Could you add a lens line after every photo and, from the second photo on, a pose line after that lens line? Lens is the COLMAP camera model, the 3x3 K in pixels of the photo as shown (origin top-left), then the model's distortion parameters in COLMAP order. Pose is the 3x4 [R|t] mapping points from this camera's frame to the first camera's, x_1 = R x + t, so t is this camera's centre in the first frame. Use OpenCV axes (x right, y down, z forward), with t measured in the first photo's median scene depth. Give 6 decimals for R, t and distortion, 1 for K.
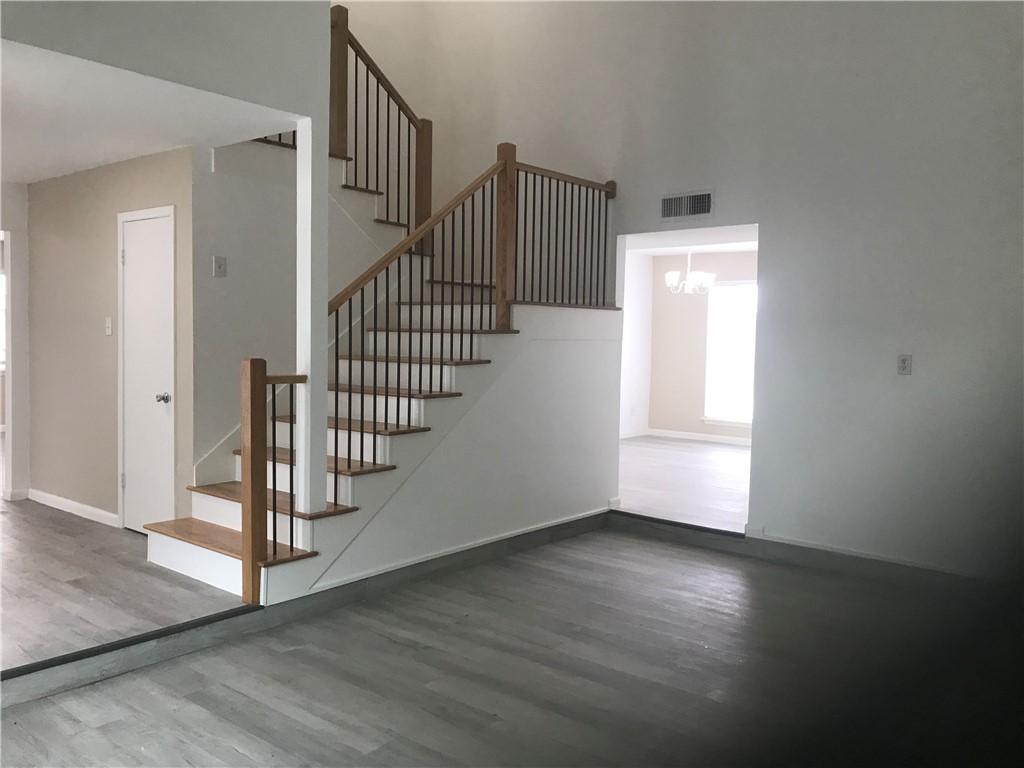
lens RADIAL K [[836.5, 0, 517.8], [0, 836.5, 388.2], [0, 0, 1]] dist [0.035051, 0.006210]
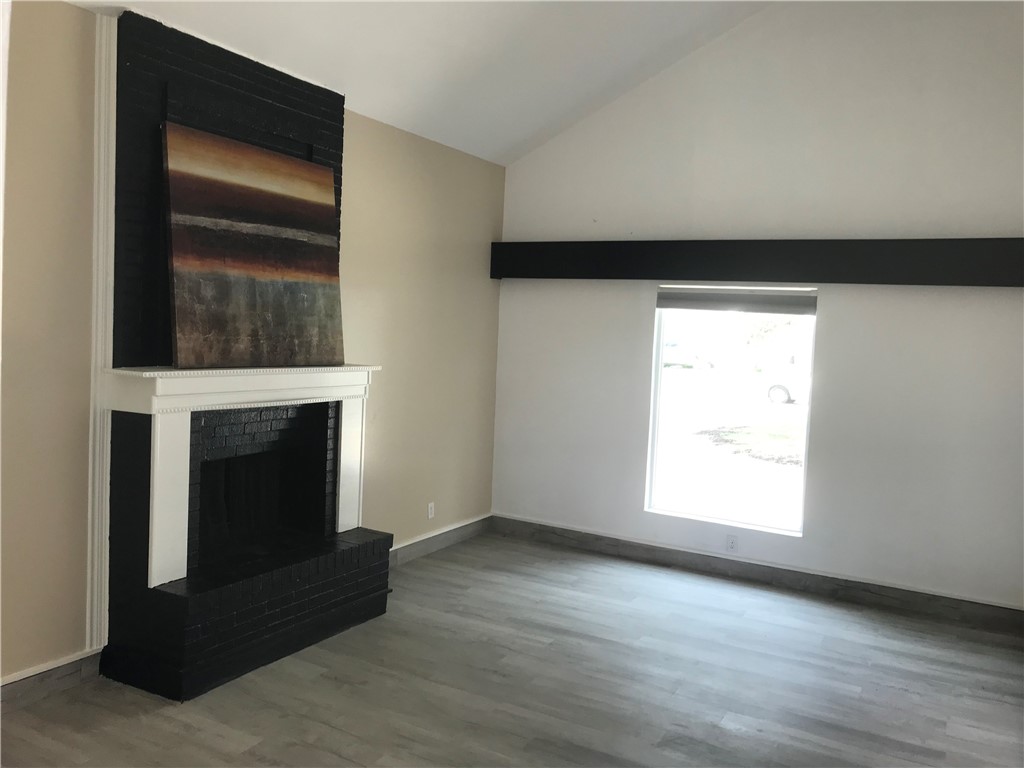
lens RADIAL K [[838.9, 0, 519.0], [0, 838.9, 366.7], [0, 0, 1]] dist [0.030015, -0.002281]
pose [[-0.981002, -0.050975, -0.187182, 0.295304], [-0.071227, 0.992116, 0.103110, -0.161346], [0.180451, 0.114484, -0.976899, 1.497610]]
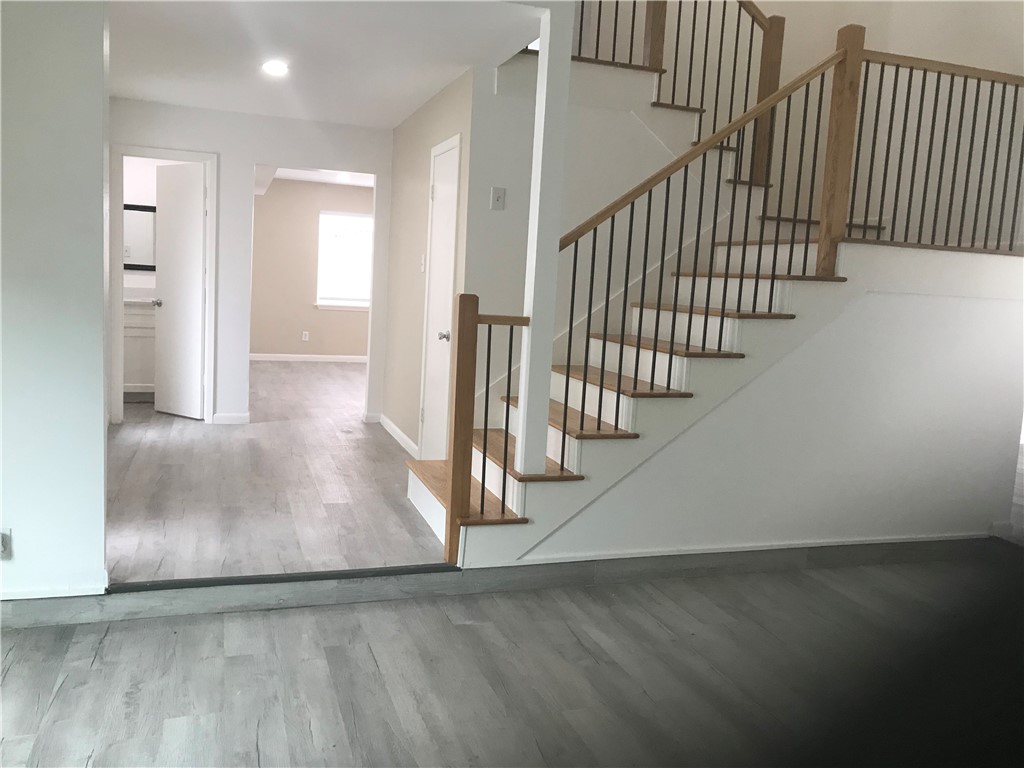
lens RADIAL K [[841.1, 0, 513.8], [0, 841.1, 379.4], [0, 0, 1]] dist [0.100276, -0.156167]
pose [[0.853155, 0.092644, -0.513364, 0.186012], [-0.074482, 0.995654, 0.055901, 0.001423], [0.516312, -0.009456, 0.856348, 0.239289]]
